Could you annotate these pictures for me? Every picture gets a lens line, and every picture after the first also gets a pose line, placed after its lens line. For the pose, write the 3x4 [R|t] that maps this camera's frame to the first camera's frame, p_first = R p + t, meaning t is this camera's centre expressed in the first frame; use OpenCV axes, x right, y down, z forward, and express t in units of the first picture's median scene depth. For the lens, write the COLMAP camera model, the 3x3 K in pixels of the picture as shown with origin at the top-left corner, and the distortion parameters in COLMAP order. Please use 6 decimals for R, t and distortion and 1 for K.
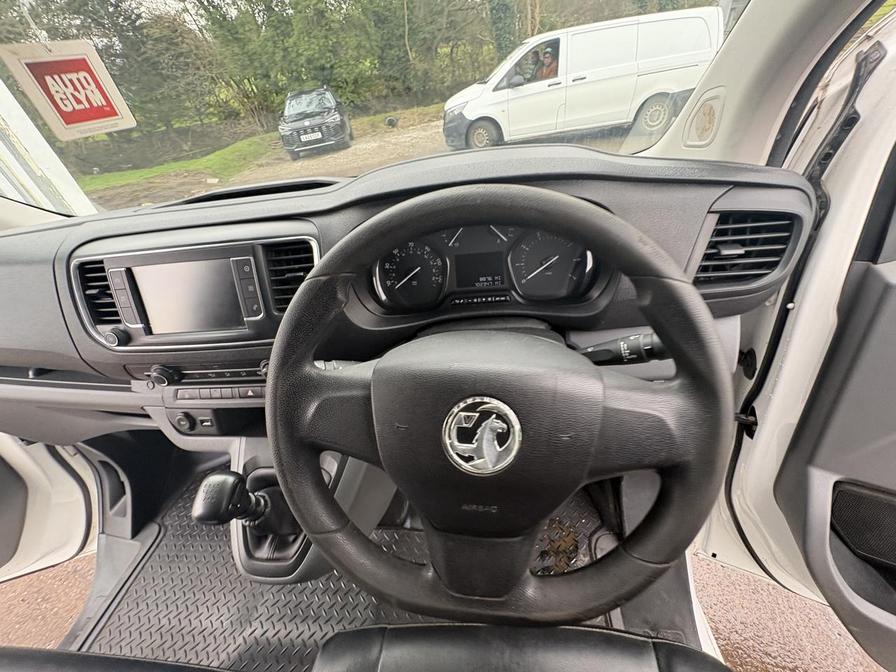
lens RADIAL K [[358.1, 0, 446.7], [0, 358.1, 336.1], [0, 0, 1]] dist [0.000620, -0.000249]
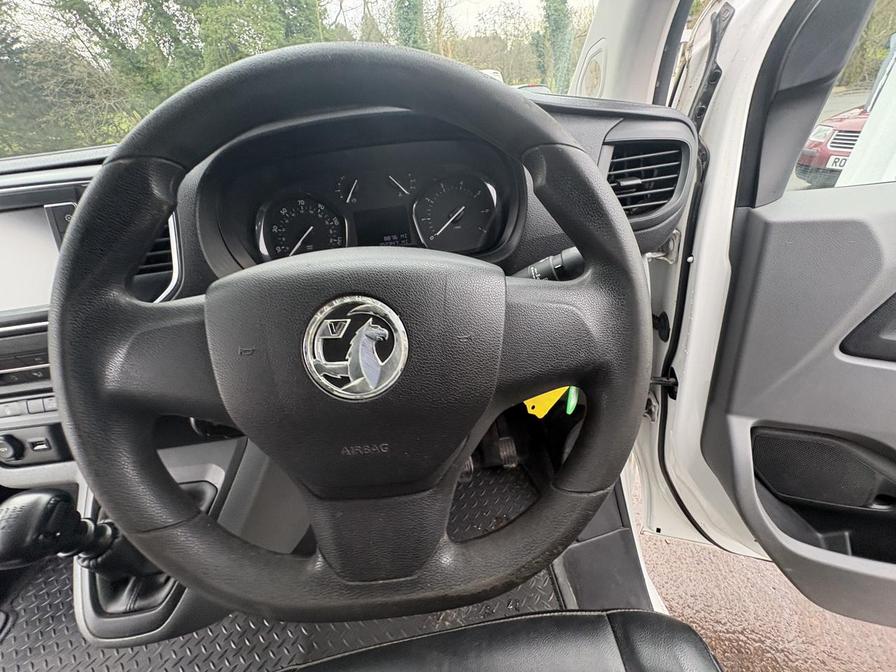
lens RADIAL K [[358.1, 0, 447.8], [0, 358.1, 335.0], [0, 0, 1]] dist [0.000620, -0.000249]
pose [[0.983346, -0.079217, 0.163572, 0.081864], [0.091435, 0.993448, -0.068561, 0.158179], [-0.157069, 0.082376, 0.984146, 0.109647]]
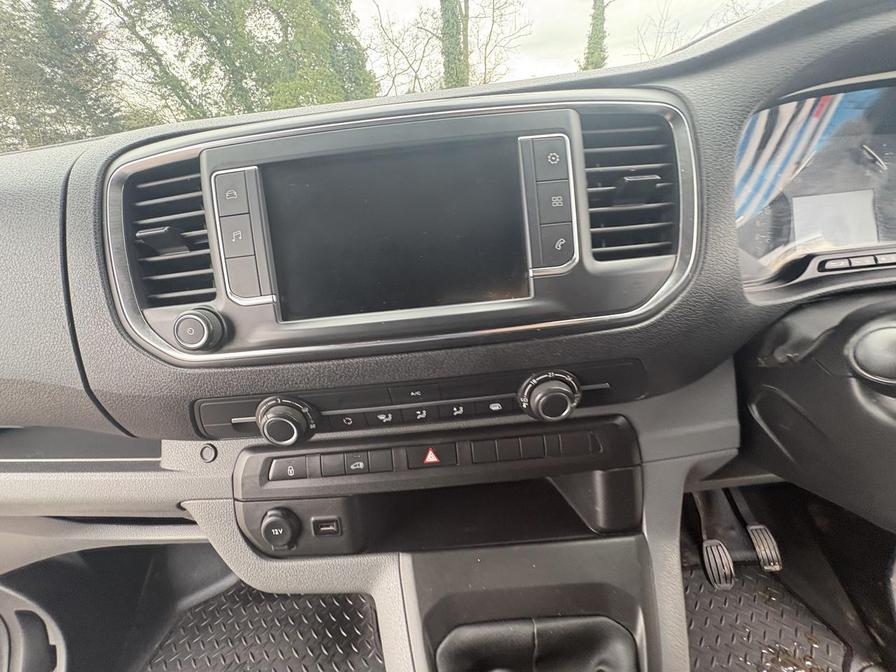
lens RADIAL K [[358.1, 0, 446.5], [0, 358.1, 333.5], [0, 0, 1]] dist [0.000620, -0.000249]
pose [[0.994308, -0.017155, 0.105151, -0.625365], [0.038580, 0.977945, -0.205270, 0.101619], [-0.099311, 0.208158, 0.973040, 0.512217]]
